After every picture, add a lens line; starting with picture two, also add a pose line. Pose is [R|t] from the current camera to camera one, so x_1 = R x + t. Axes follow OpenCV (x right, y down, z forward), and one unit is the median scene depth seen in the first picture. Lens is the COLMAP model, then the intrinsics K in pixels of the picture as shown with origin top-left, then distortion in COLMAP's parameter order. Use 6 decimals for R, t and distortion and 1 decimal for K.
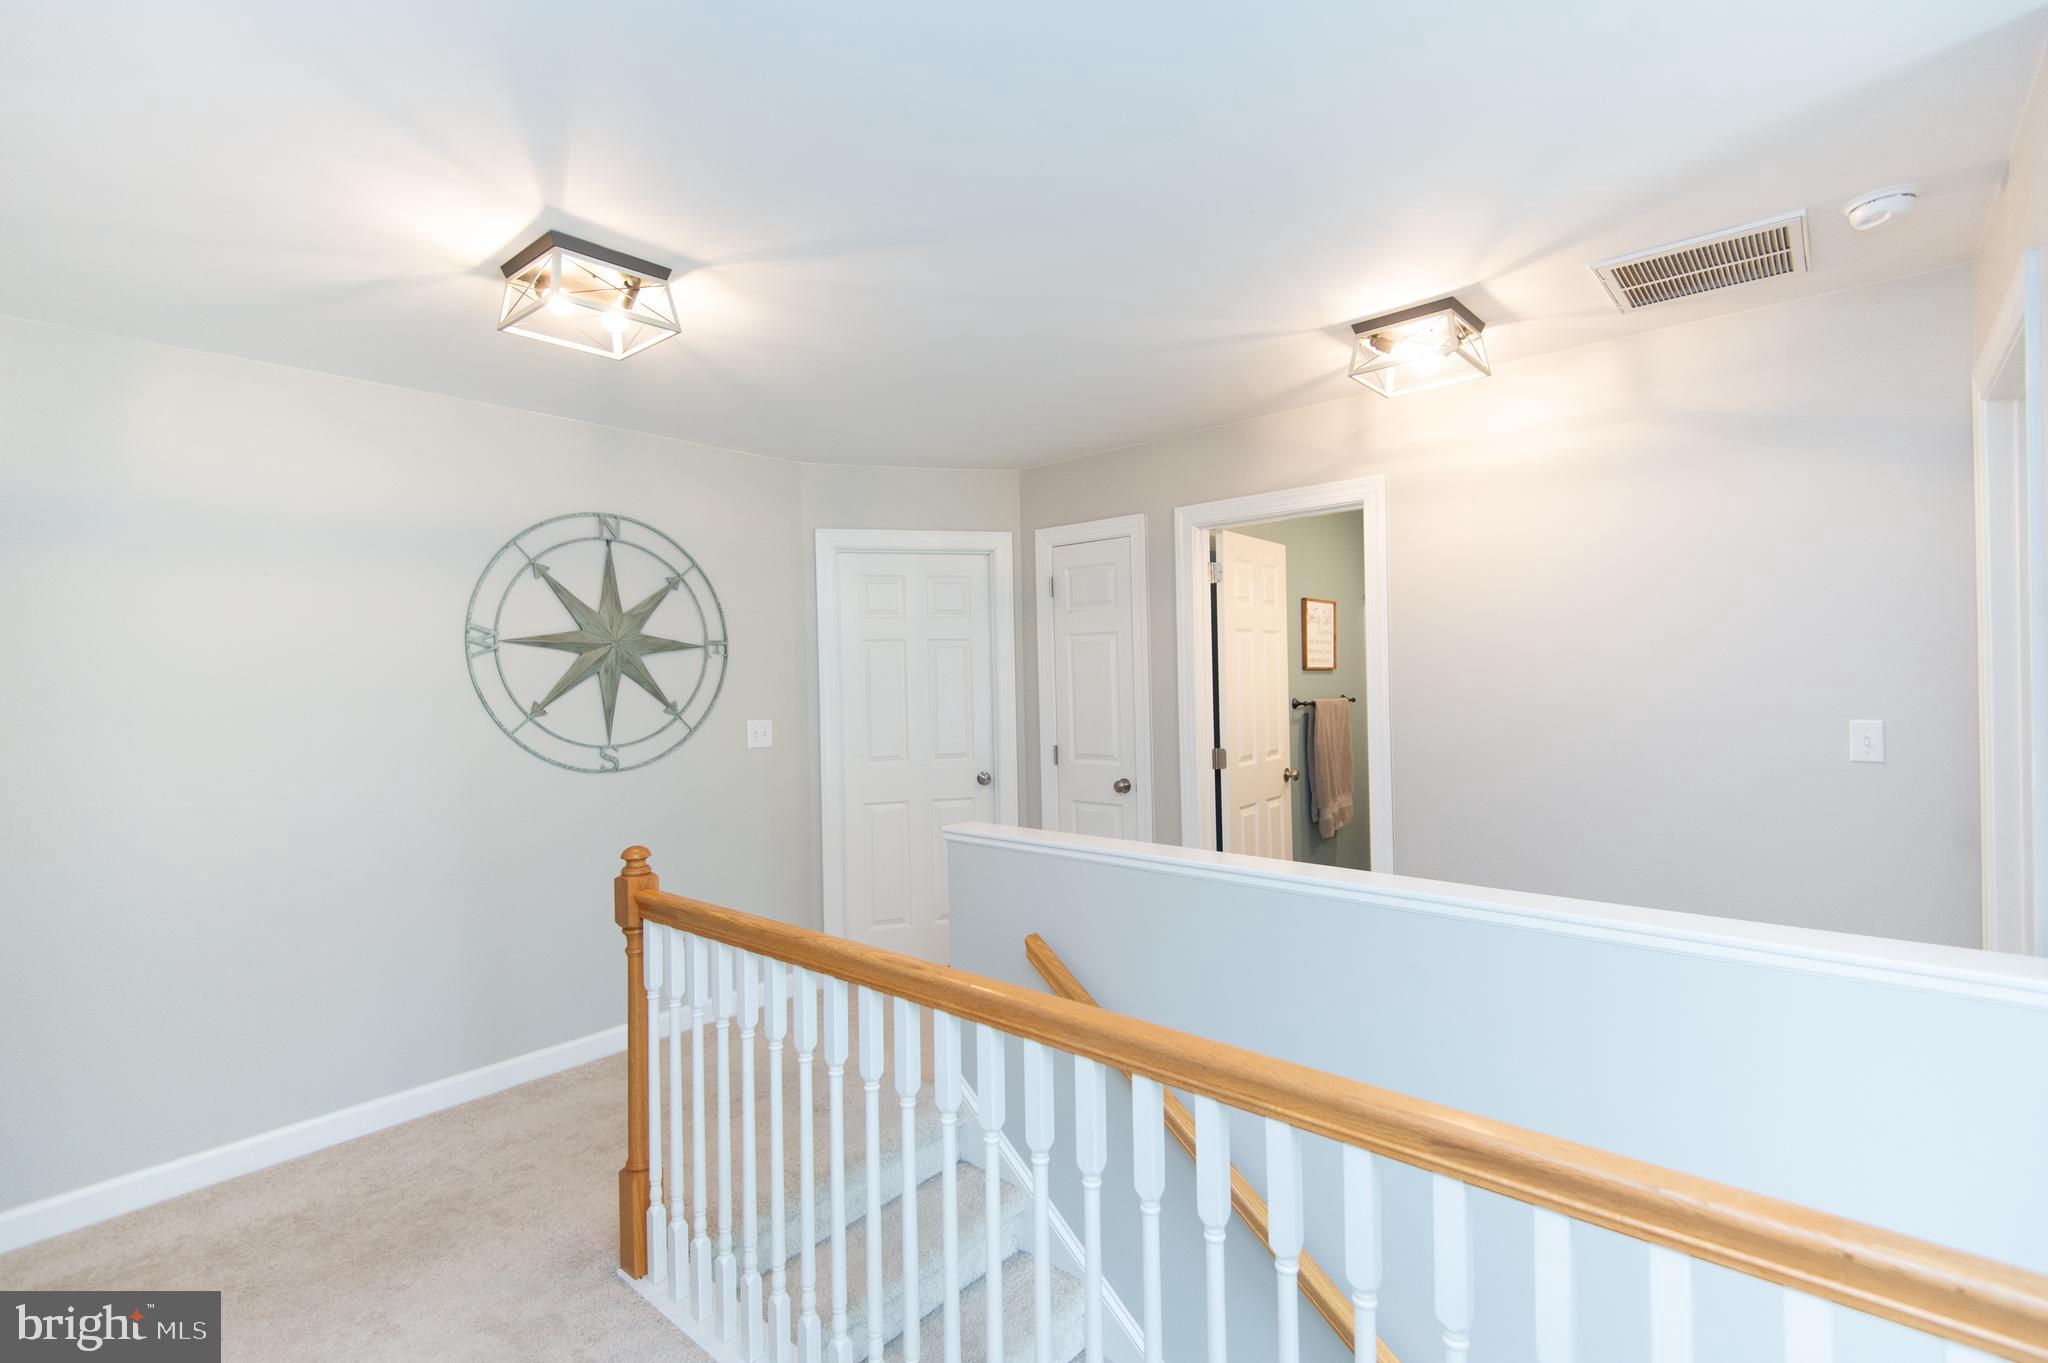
lens RADIAL K [[919.6, 0, 1034.7], [0, 919.6, 680.9], [0, 0, 1]] dist [0.036255, -0.020510]
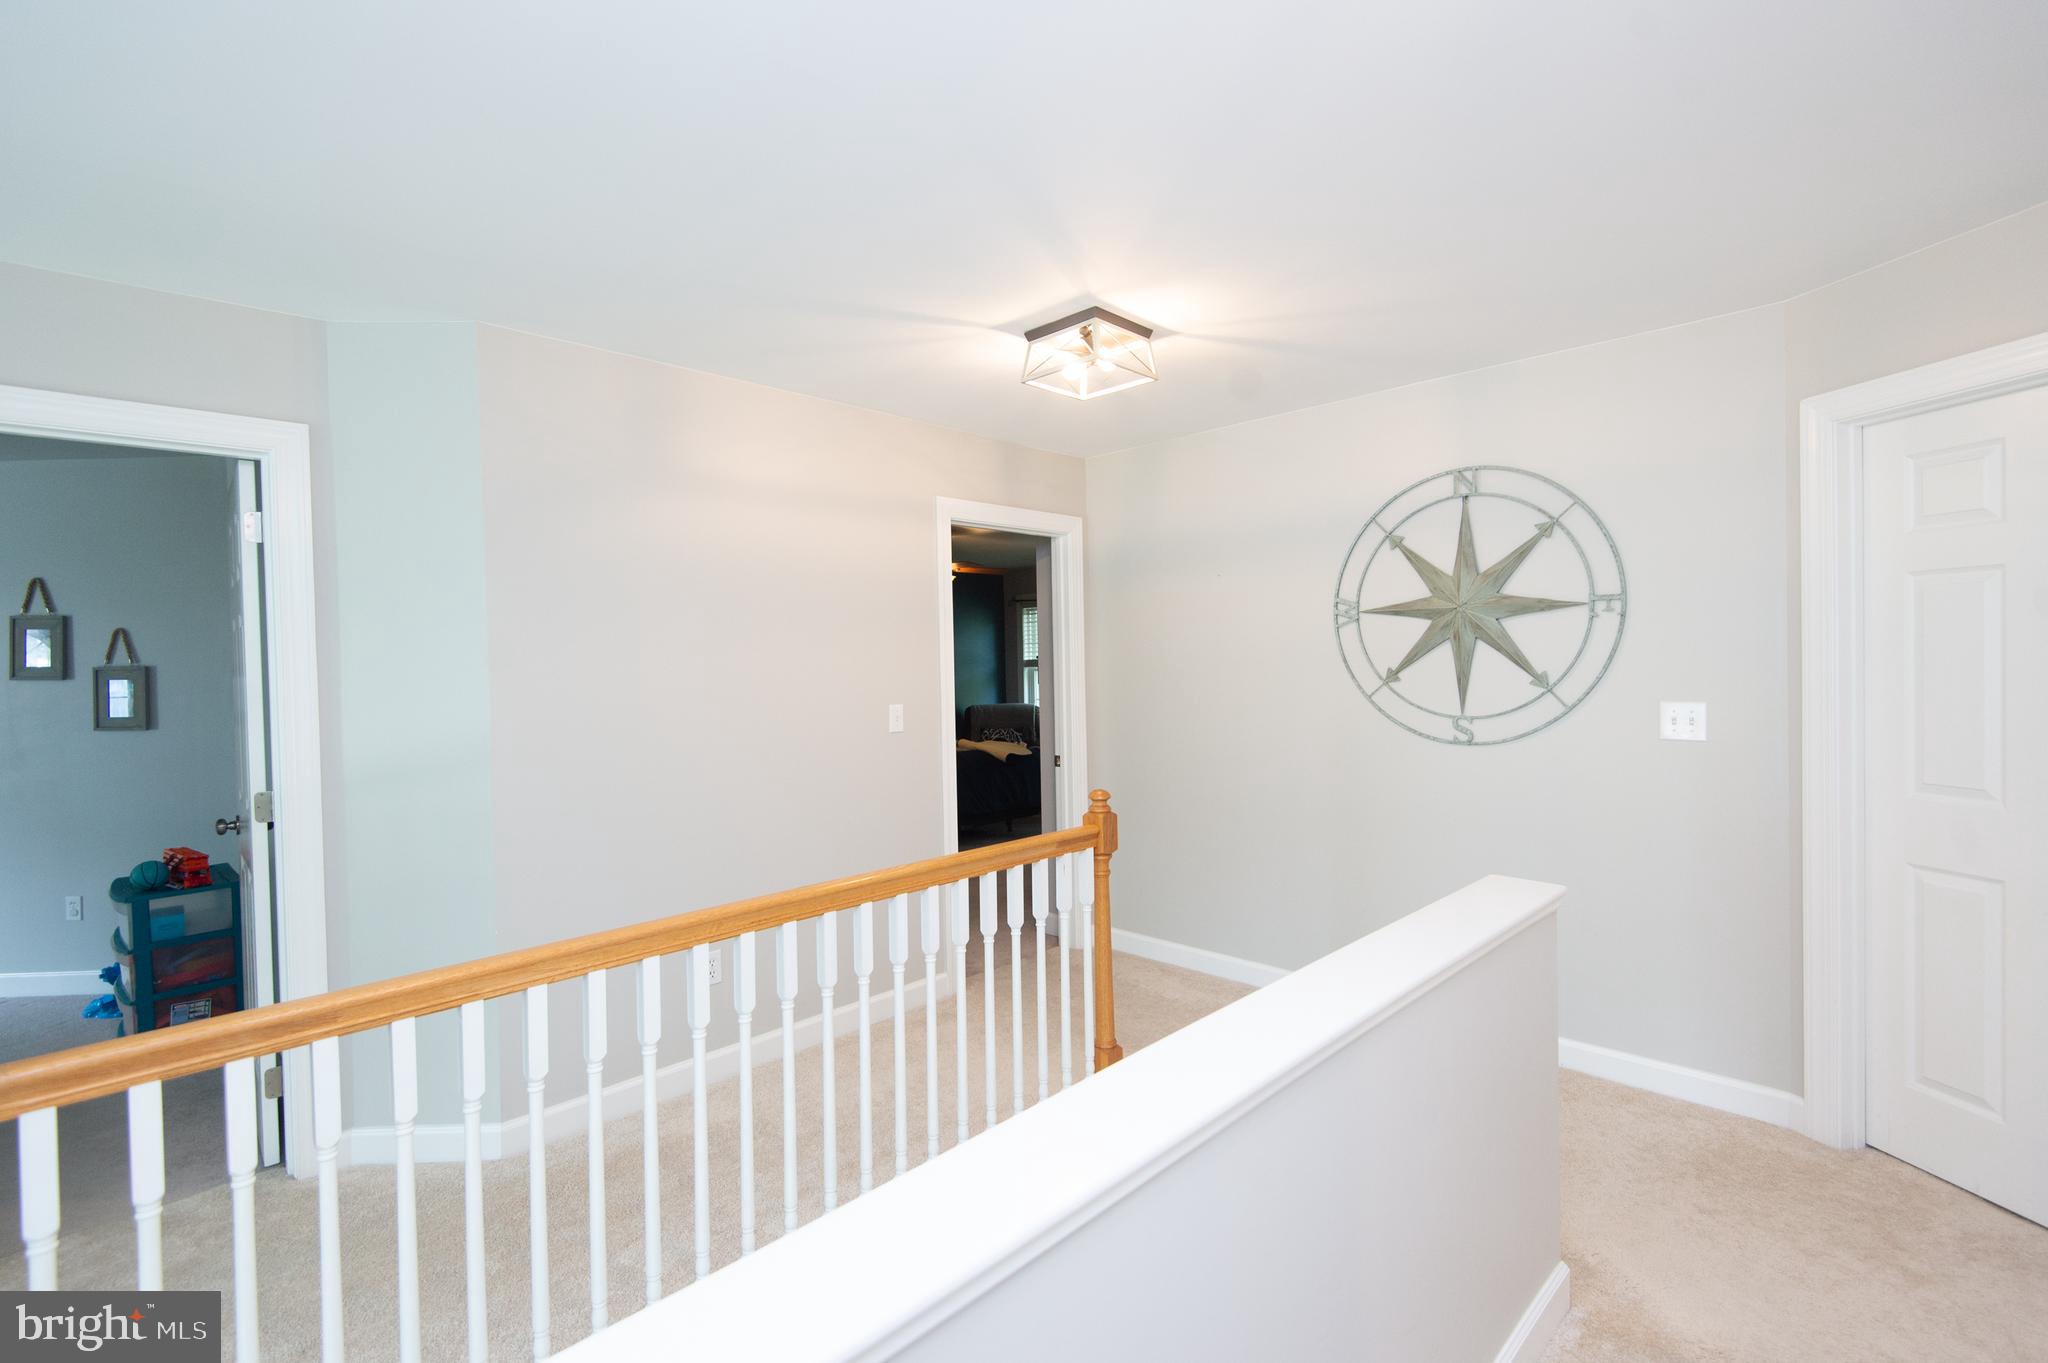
lens RADIAL K [[919.6, 0, 1034.7], [0, 919.6, 680.9], [0, 0, 1]] dist [0.036255, -0.020510]
pose [[-0.069359, 0.044740, -0.996588, 0.505503], [0.013162, 0.998948, 0.043930, -0.013279], [0.997505, -0.010070, -0.069875, 0.631901]]
